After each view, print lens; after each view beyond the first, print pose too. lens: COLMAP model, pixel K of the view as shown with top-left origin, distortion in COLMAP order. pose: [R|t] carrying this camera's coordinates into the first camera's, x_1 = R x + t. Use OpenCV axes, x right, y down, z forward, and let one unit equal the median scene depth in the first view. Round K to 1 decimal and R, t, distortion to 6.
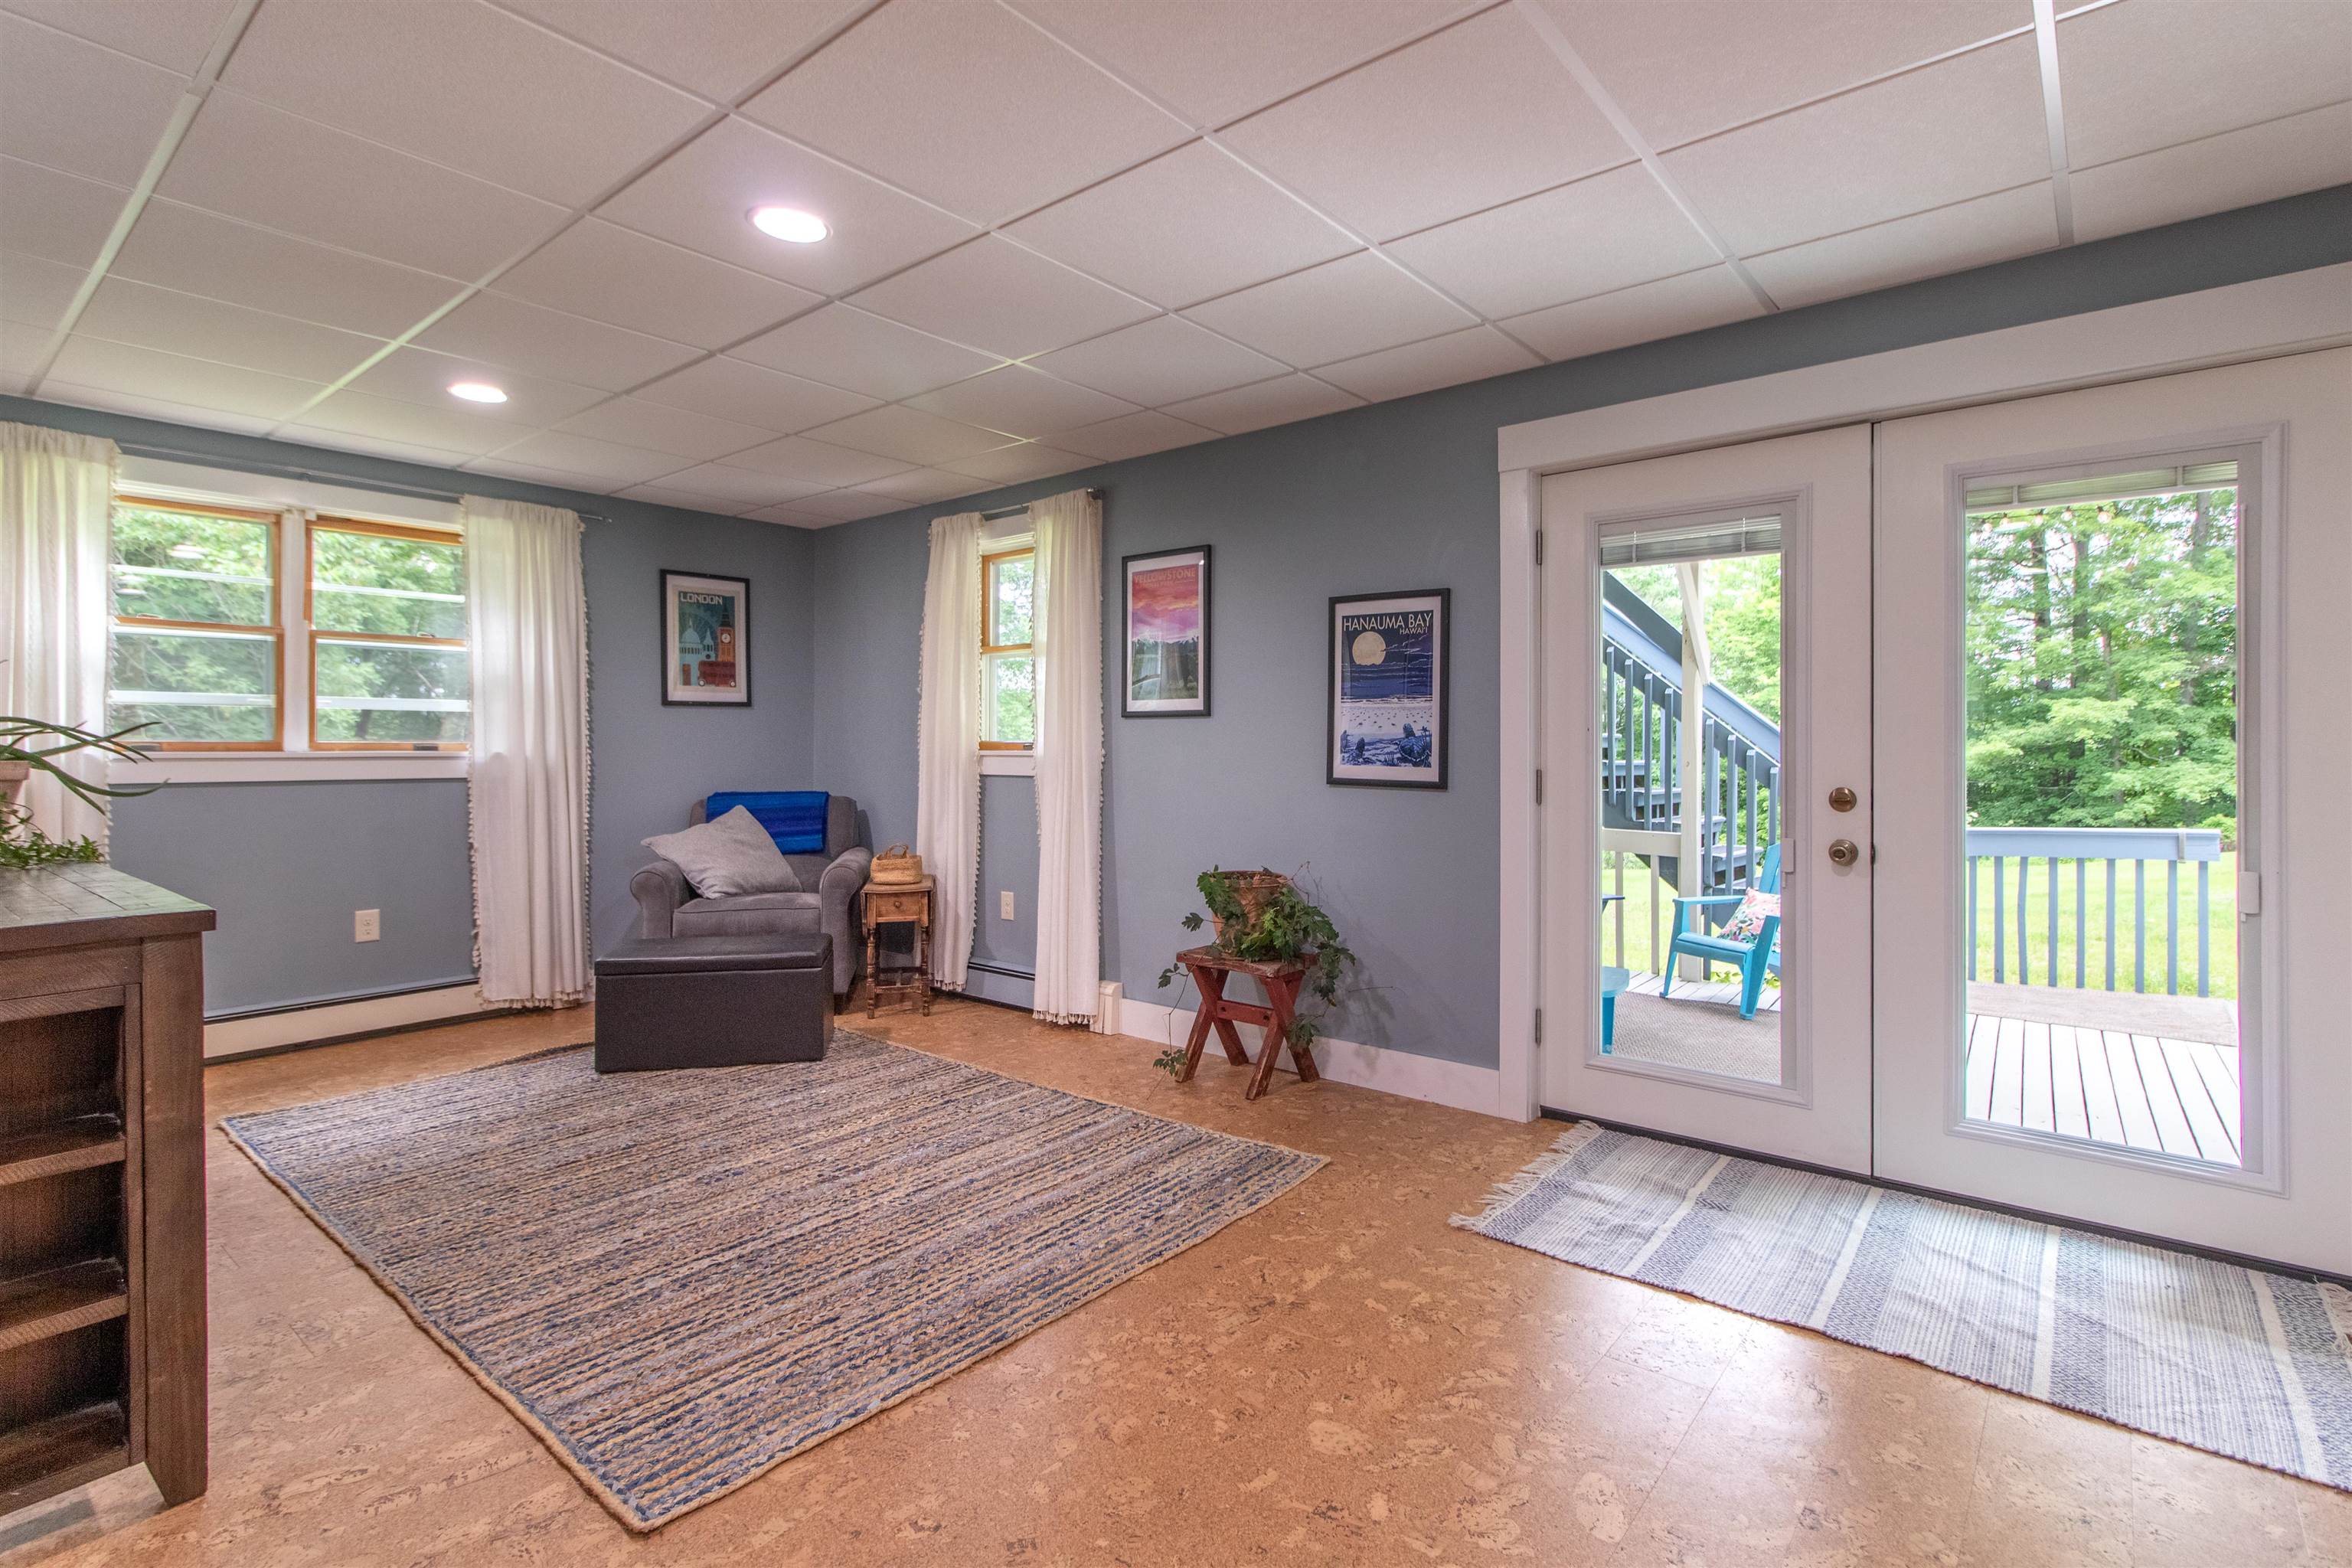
lens RADIAL K [[1114.8, 0, 1196.0], [0, 1114.8, 748.6], [0, 0, 1]] dist [0.000530, 0.001908]
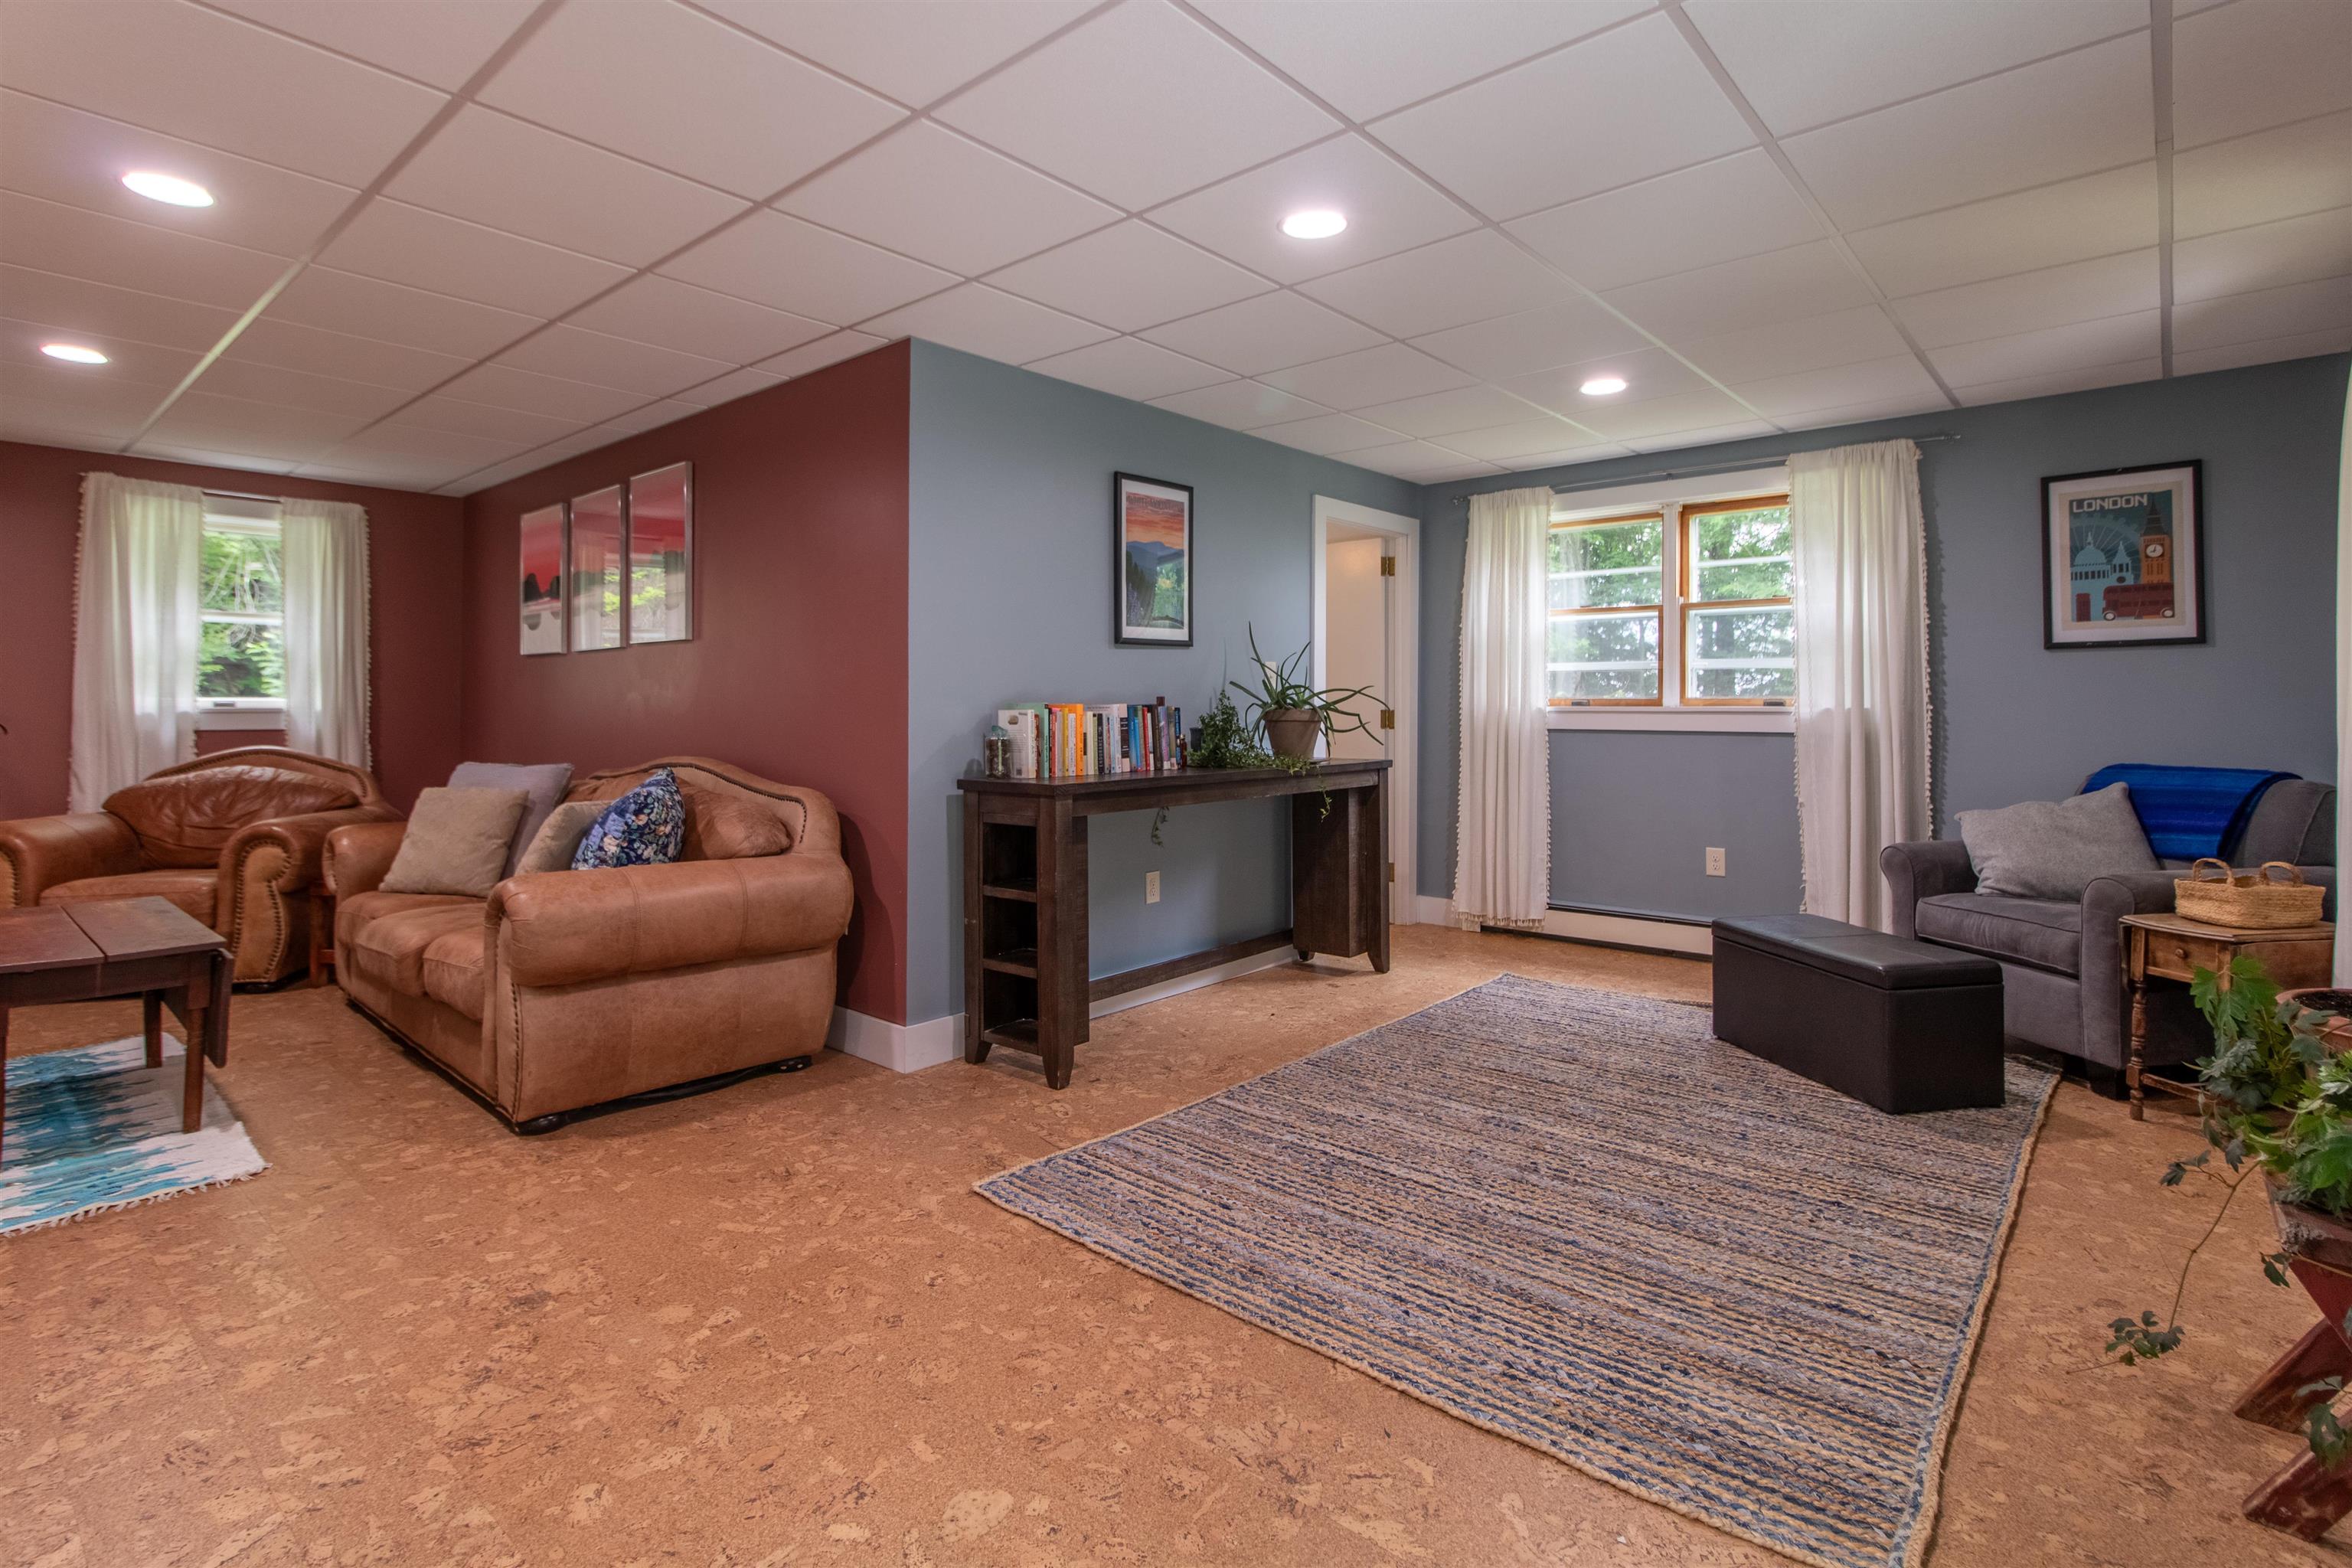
lens RADIAL K [[1114.8, 0, 1158.8], [0, 1114.8, 699.1], [0, 0, 1]] dist [0.000530, 0.001908]
pose [[-0.030346, -0.006742, -0.999517, 0.274809], [-0.001688, 0.999976, -0.006694, 0.002355], [0.999538, 0.001484, -0.030357, 0.329459]]
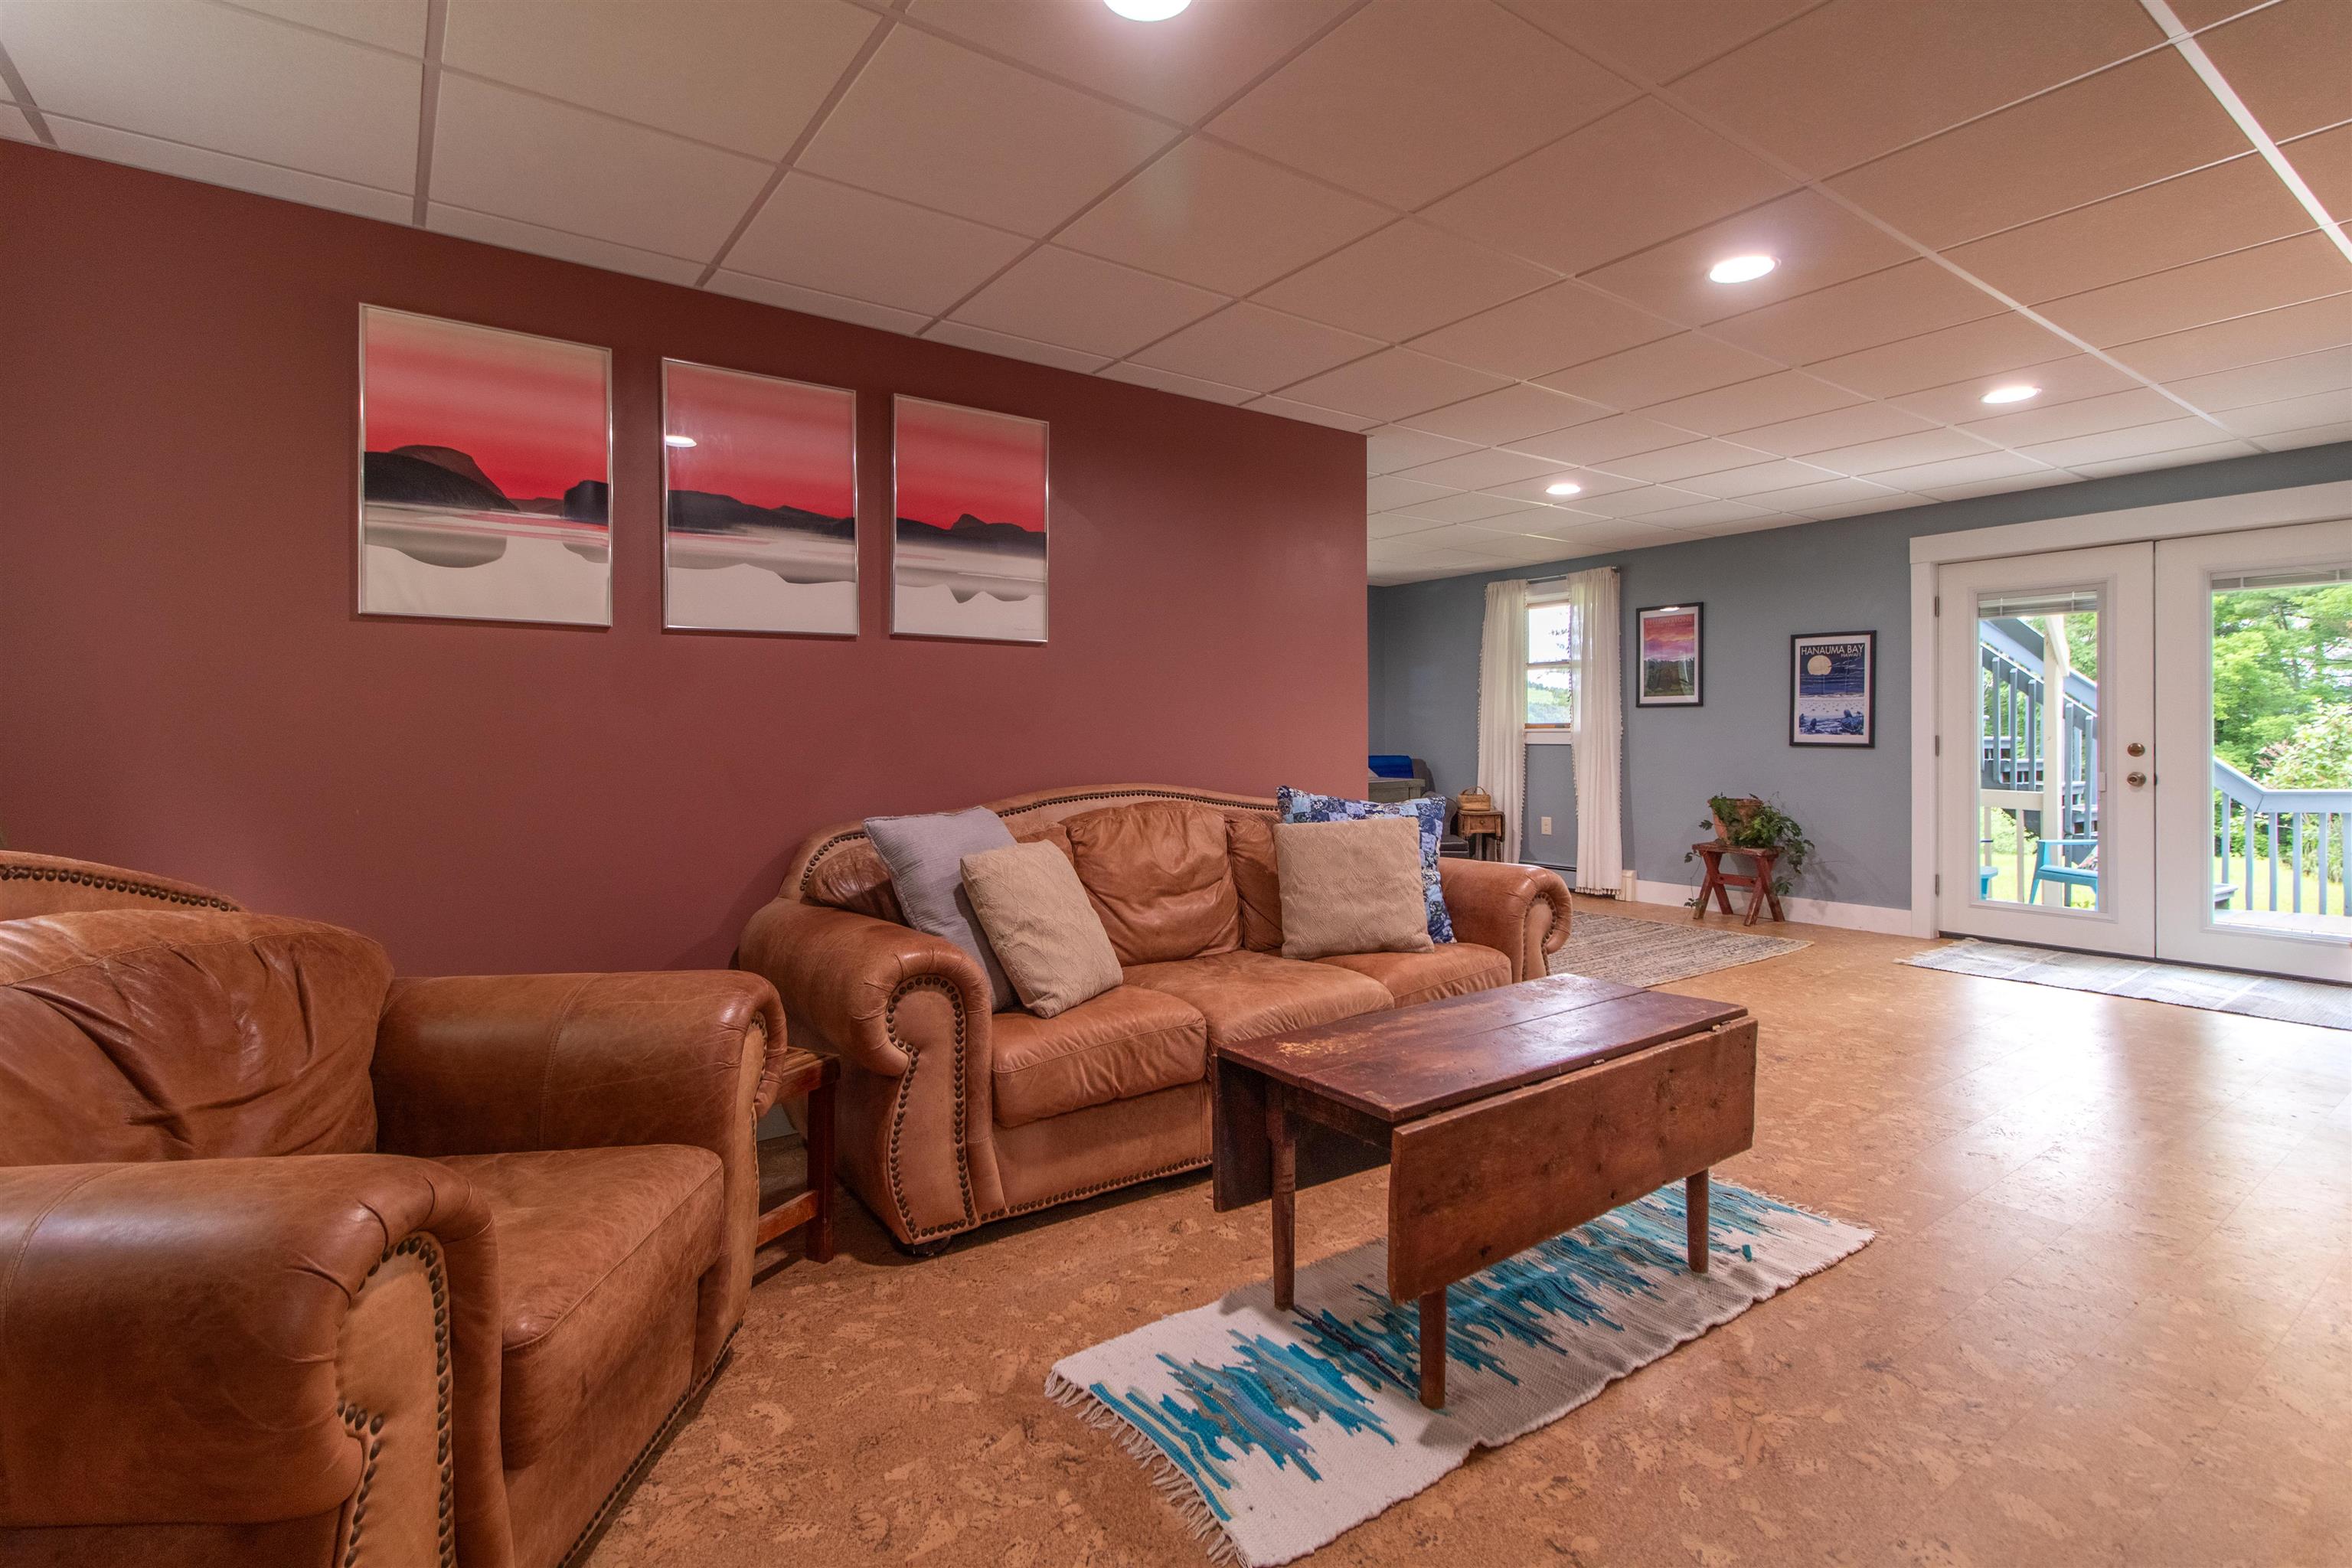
lens RADIAL K [[1114.8, 0, 1176.7], [0, 1114.8, 734.7], [0, 0, 1]] dist [0.000530, 0.001908]
pose [[0.966147, -0.002857, -0.257976, -0.471643], [0.002433, 0.999995, -0.001964, 0.022105], [0.257980, 0.001270, 0.966149, -1.192074]]
